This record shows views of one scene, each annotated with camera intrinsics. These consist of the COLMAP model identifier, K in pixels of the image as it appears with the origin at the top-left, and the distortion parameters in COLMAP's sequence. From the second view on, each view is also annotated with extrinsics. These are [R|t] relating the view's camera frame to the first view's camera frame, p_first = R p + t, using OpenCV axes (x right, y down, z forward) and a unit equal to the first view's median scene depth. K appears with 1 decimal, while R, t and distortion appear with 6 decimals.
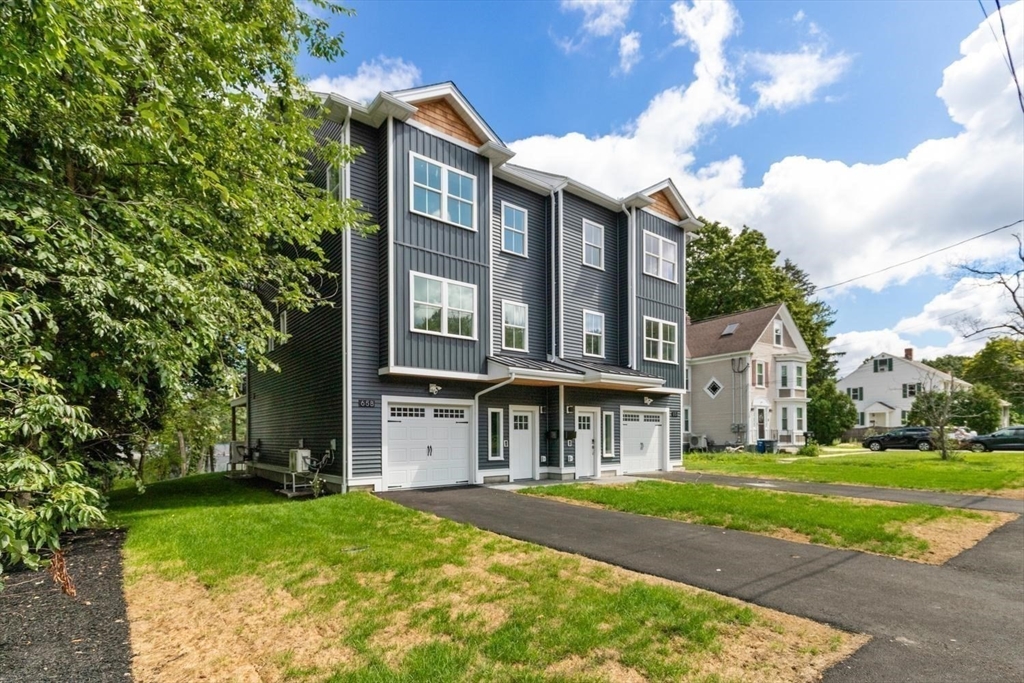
lens RADIAL K [[457.5, 0, 512.0], [0, 457.5, 341.5], [0, 0, 1]] dist [0.000273, 0.000005]
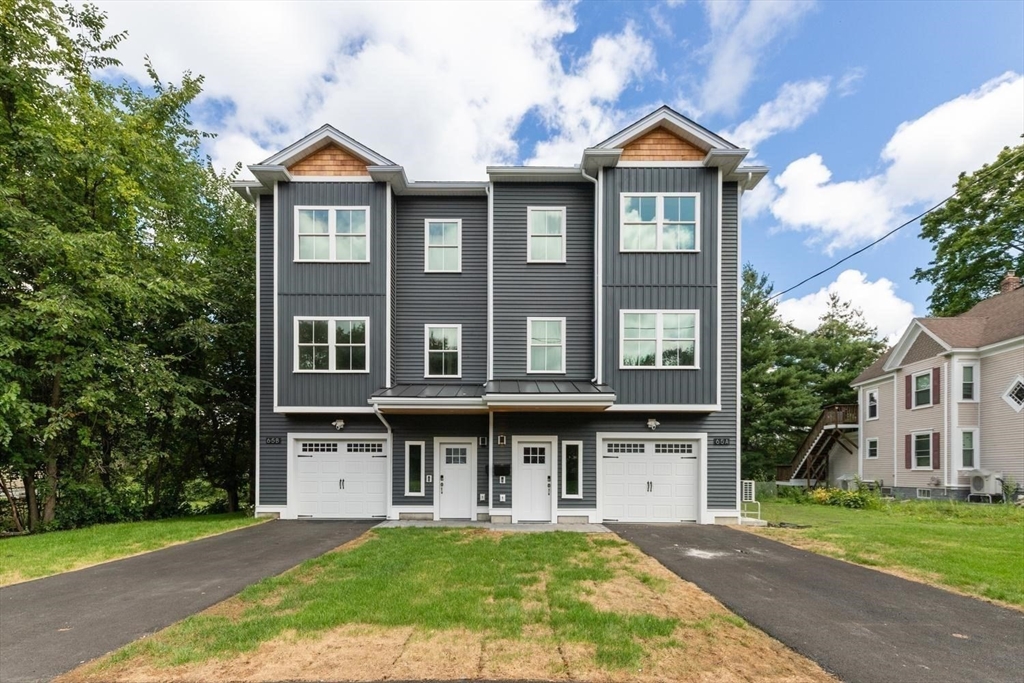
lens RADIAL K [[430.8, 0, 512.1], [0, 430.8, 388.7], [0, 0, 1]] dist [0.002361, 0.000125]
pose [[0.803253, -0.103791, -0.586525, 0.585492], [0.111877, 0.993465, -0.022587, 0.071966], [0.585037, -0.047475, 0.809616, 0.358009]]
